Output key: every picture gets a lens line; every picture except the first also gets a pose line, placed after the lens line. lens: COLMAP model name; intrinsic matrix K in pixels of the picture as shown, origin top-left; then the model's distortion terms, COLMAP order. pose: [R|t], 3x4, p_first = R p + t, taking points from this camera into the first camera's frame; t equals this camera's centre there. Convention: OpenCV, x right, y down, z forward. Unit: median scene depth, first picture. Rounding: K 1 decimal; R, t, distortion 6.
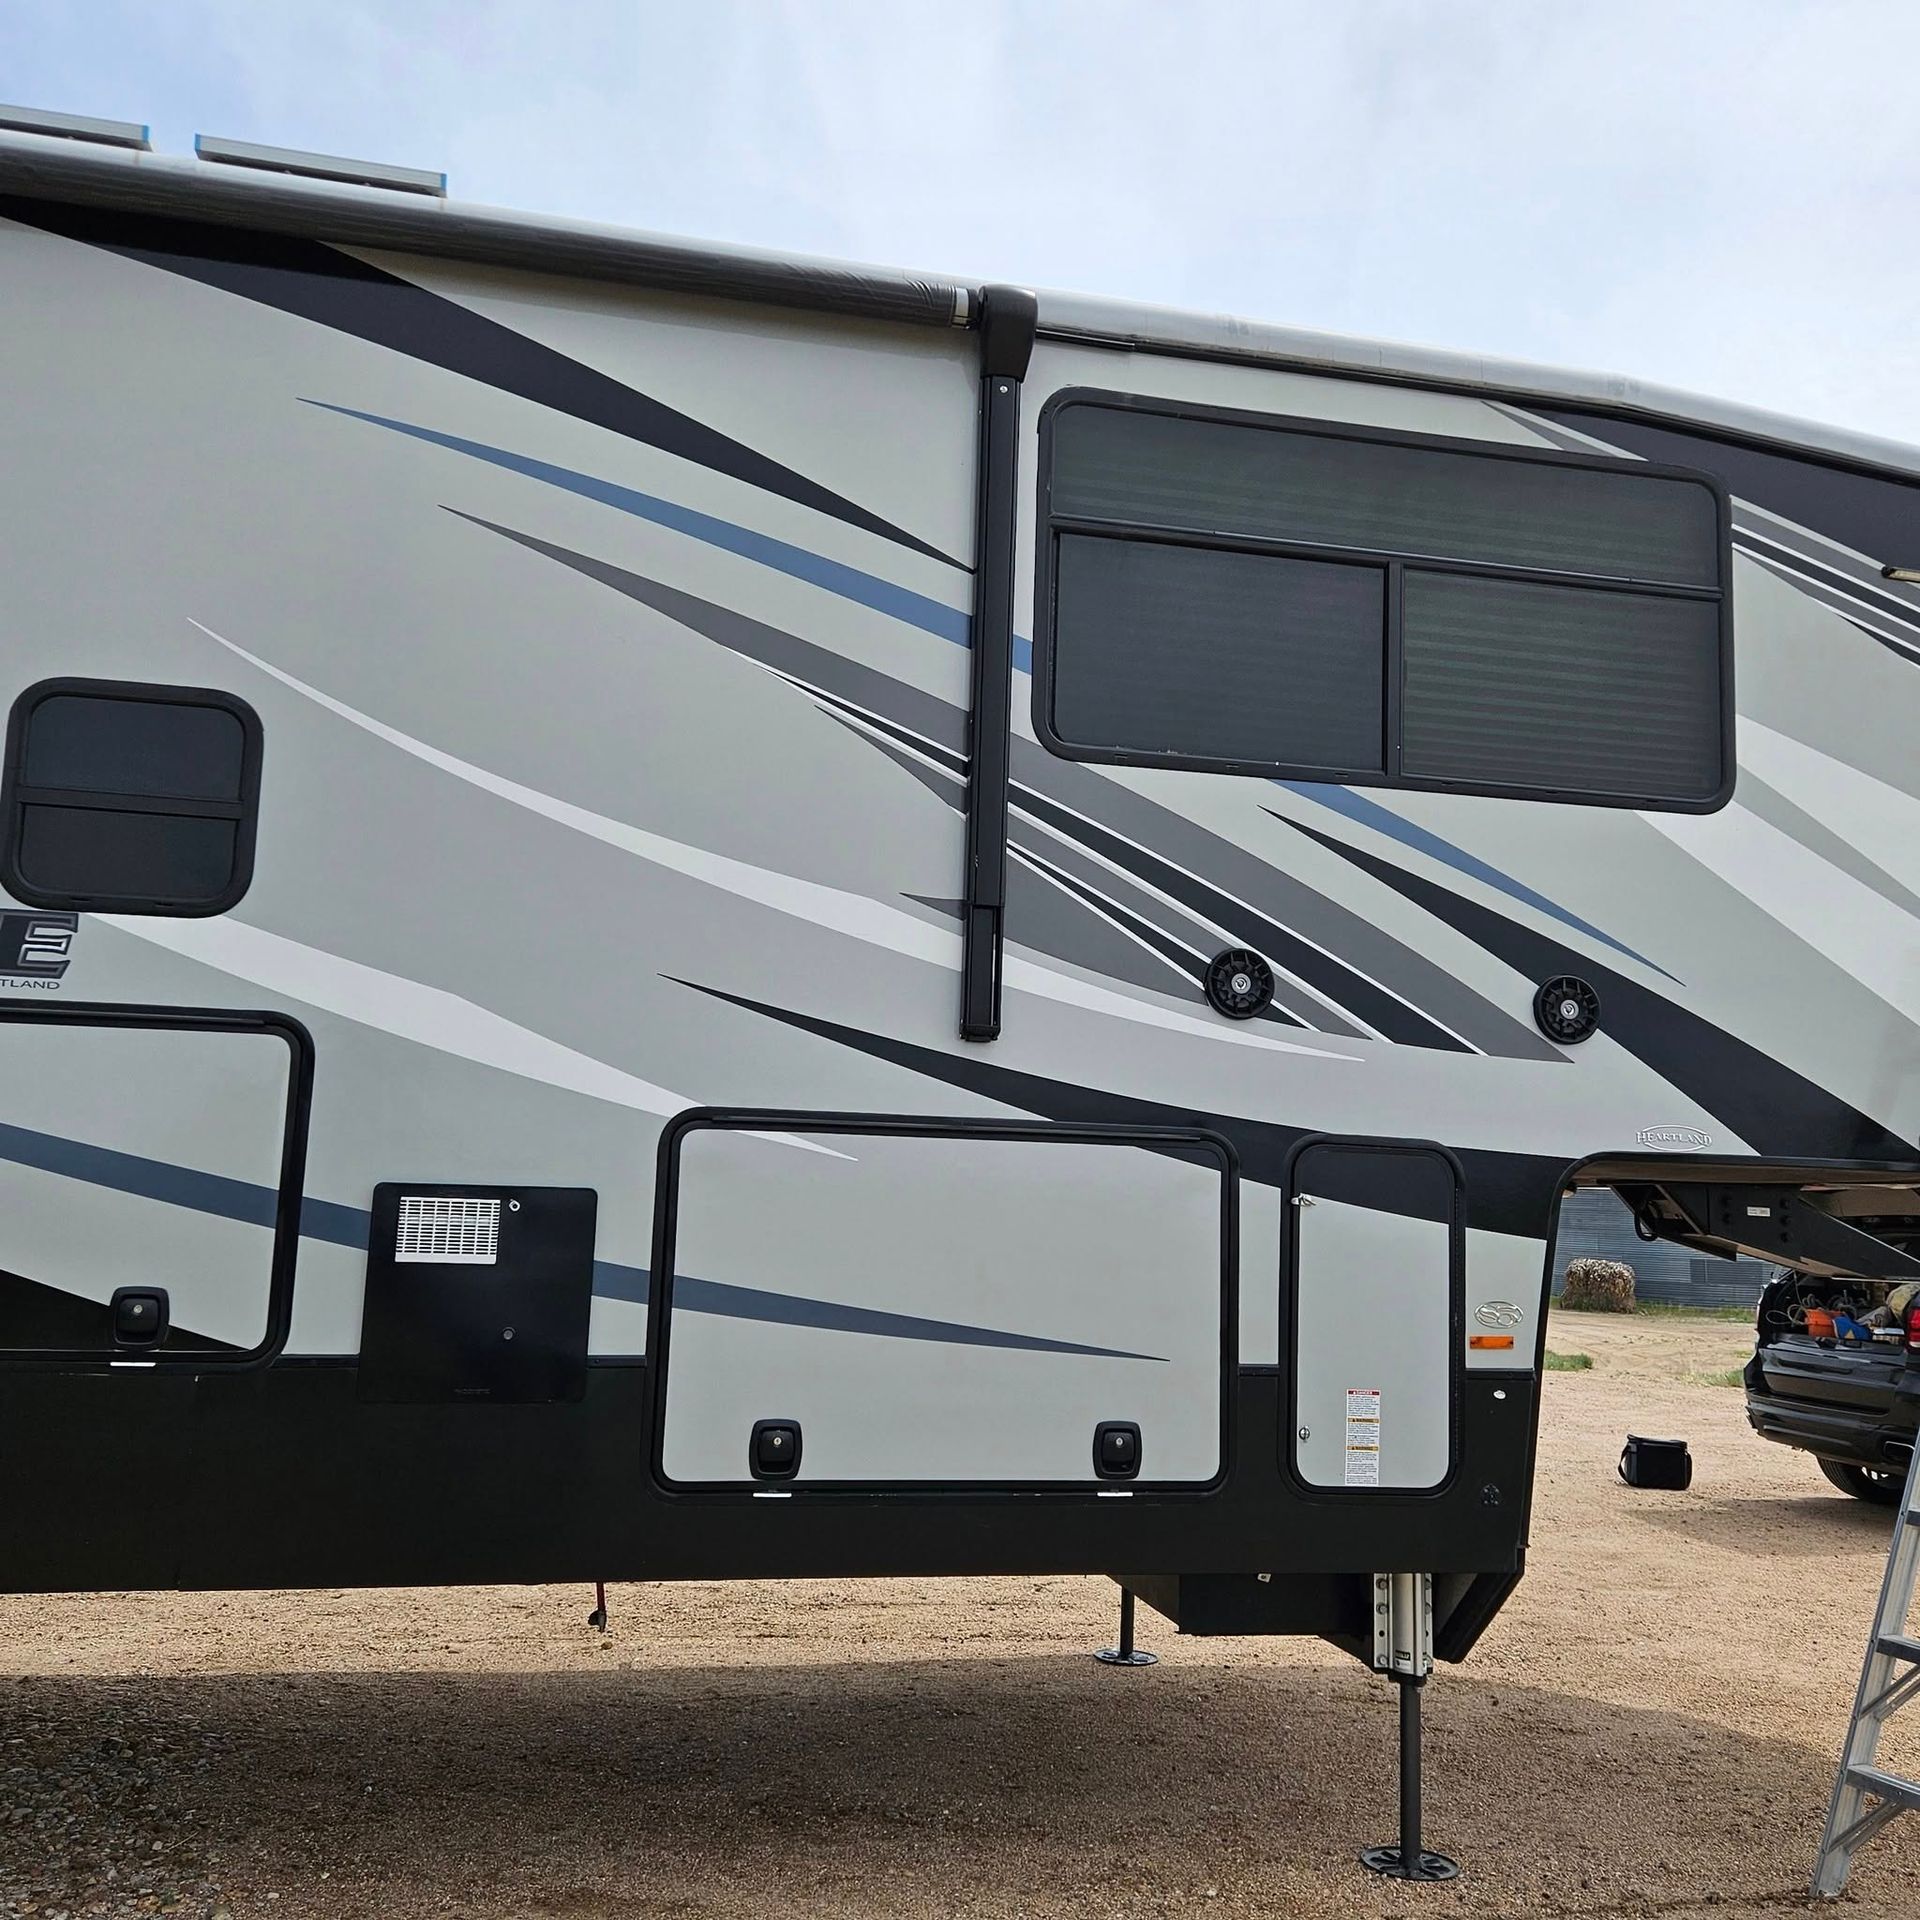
lens RADIAL K [[1862.5, 0, 960.0], [0, 1862.5, 960.0], [0, 0, 1]] dist [0.098043, -0.090222]
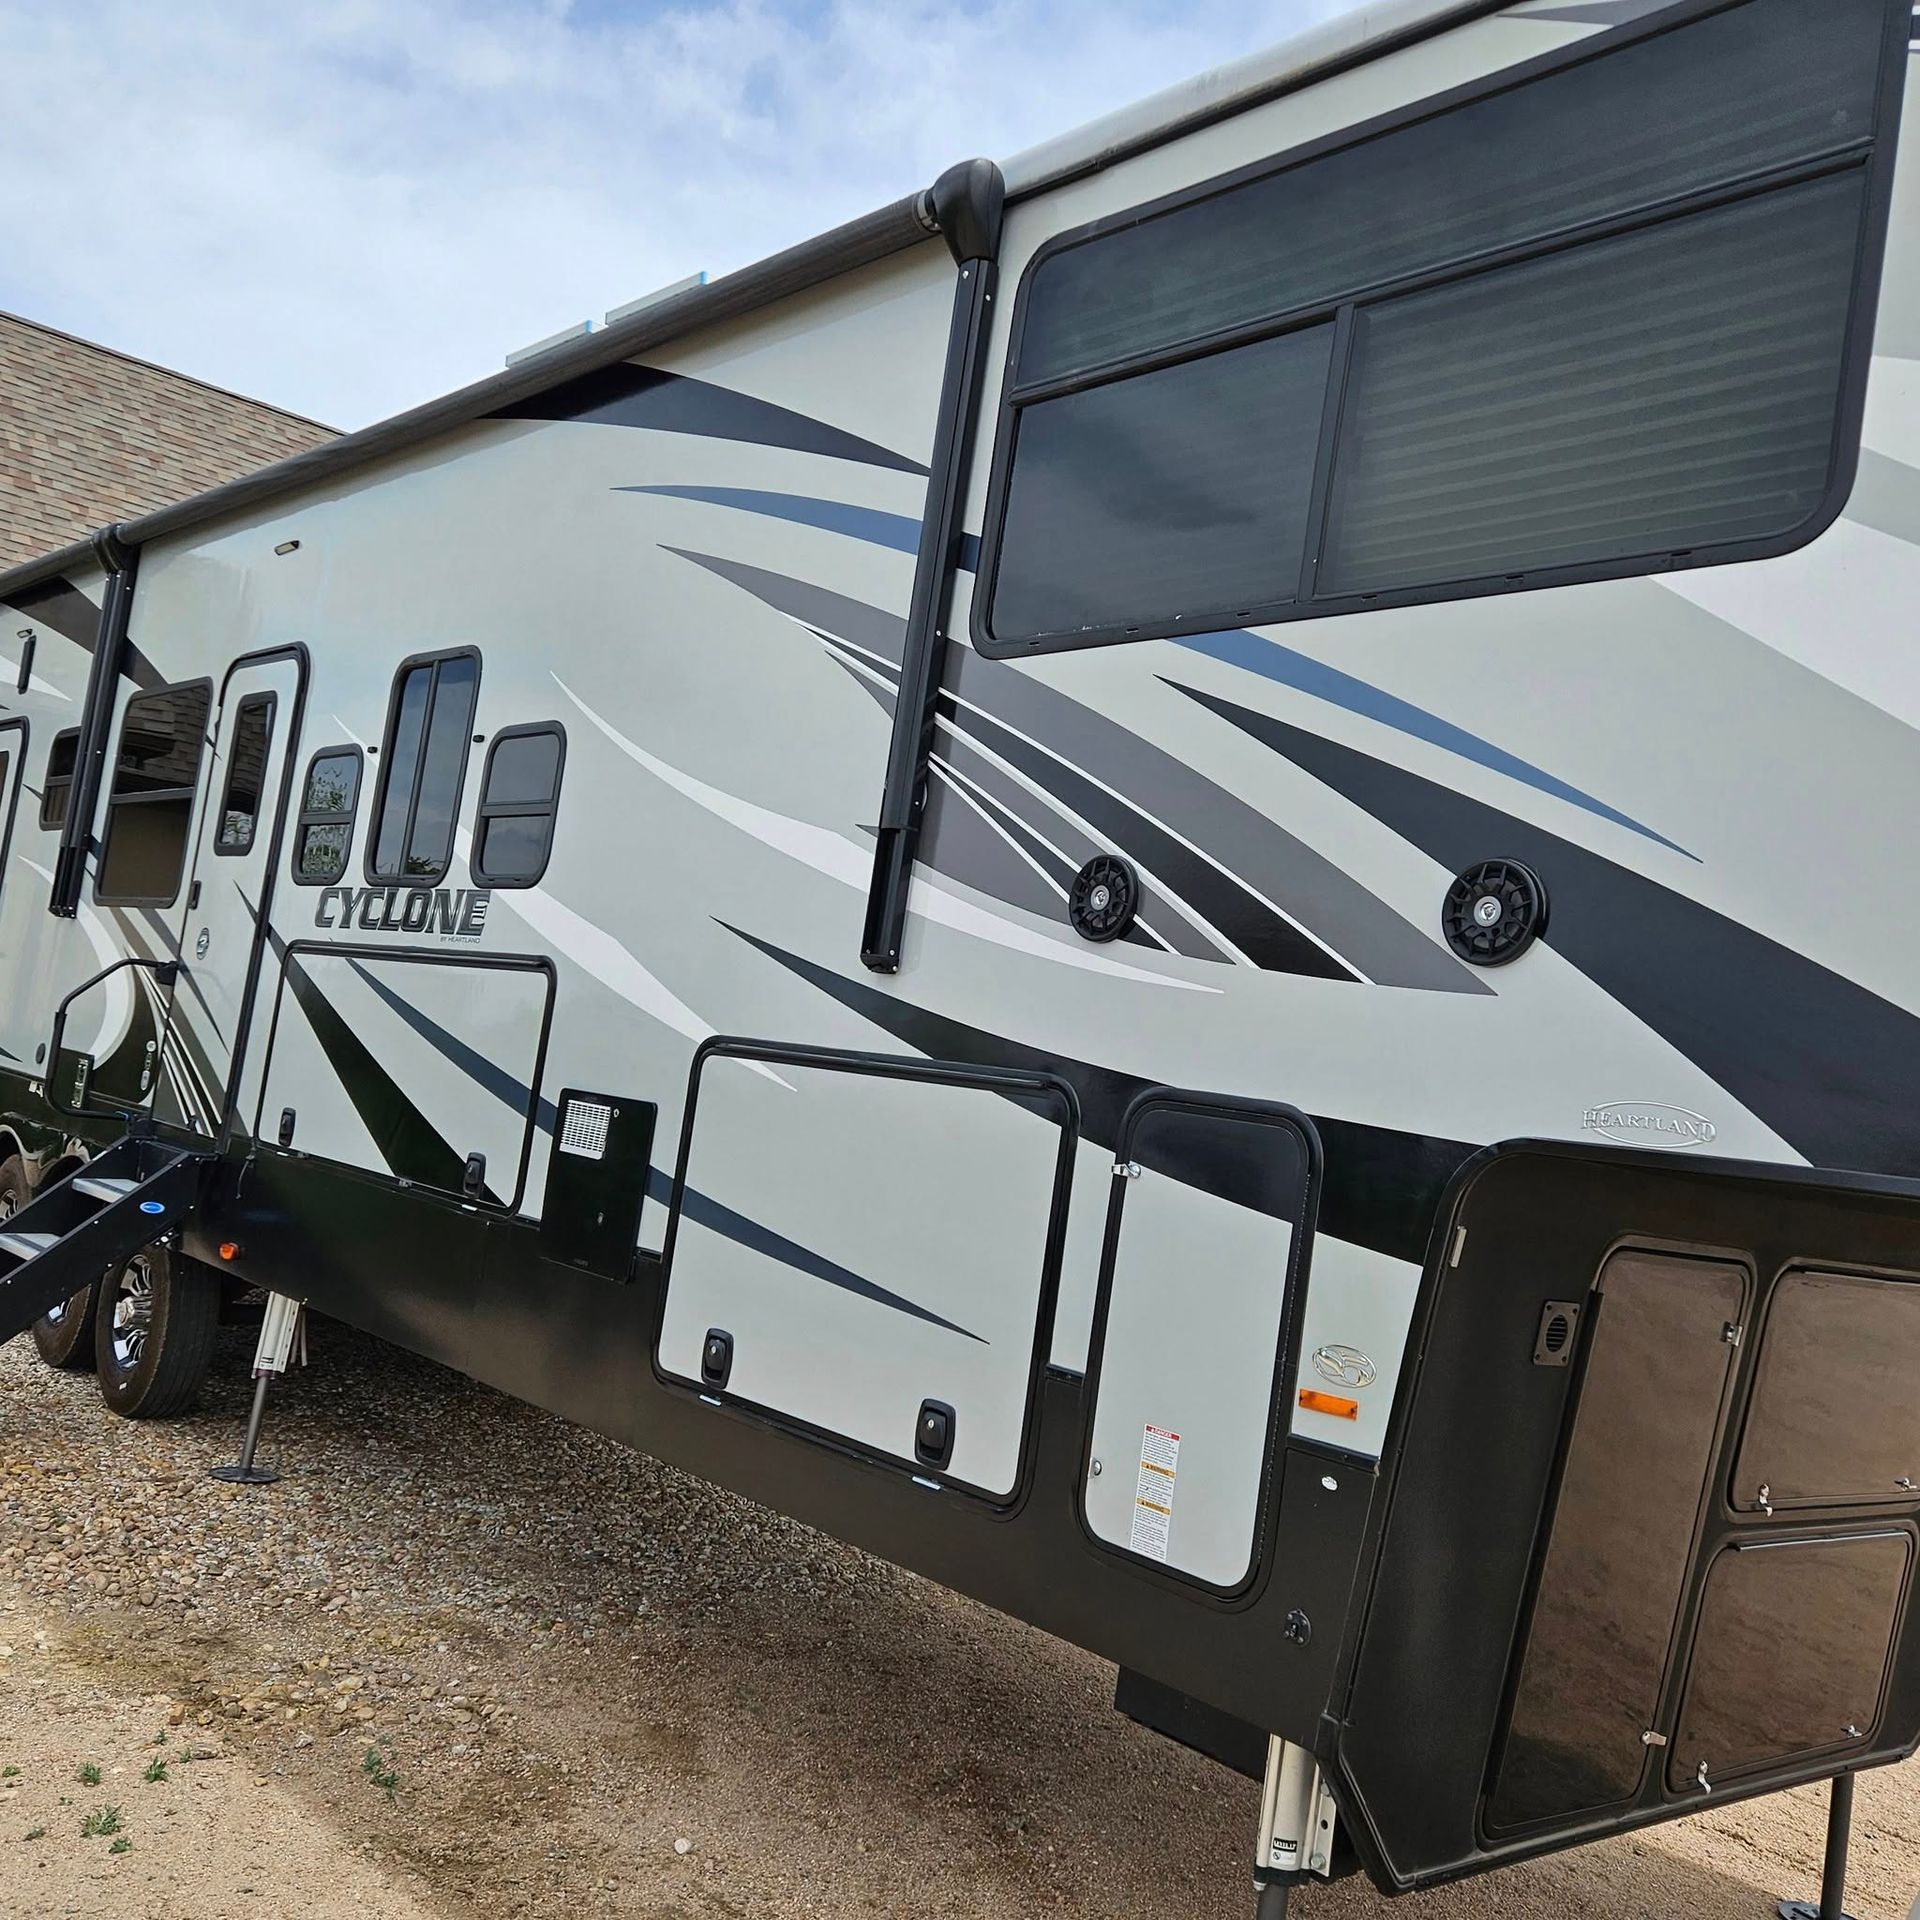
lens RADIAL K [[1862.5, 0, 960.0], [0, 1862.5, 960.0], [0, 0, 1]] dist [0.098043, -0.090222]
pose [[0.479634, -0.031793, -0.876893, 0.831375], [-0.008043, 0.999142, -0.040625, 0.073264], [0.877432, 0.026538, 0.478967, 0.565424]]
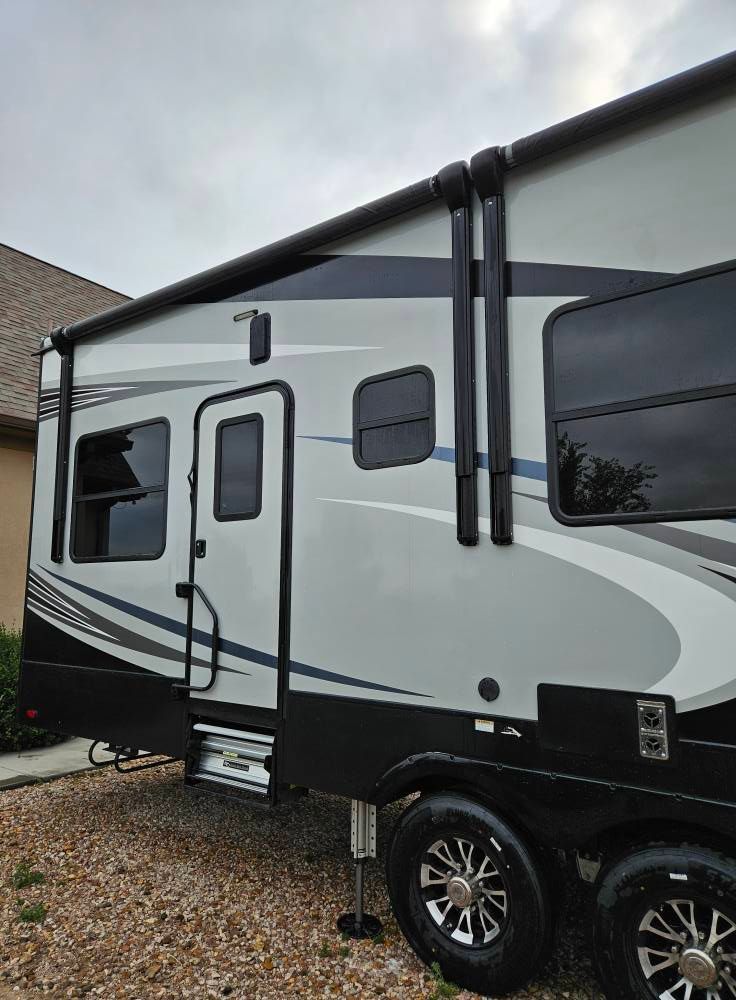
lens RADIAL K [[661.1, 0, 351.0], [0, 661.1, 494.7], [0, 0, 1]] dist [0.065889, -0.049203]
pose [[0.656978, -0.141683, -0.740477, -0.892283], [0.118808, 0.989367, -0.083894, -0.052260], [0.744489, -0.032858, 0.666825, 0.147368]]
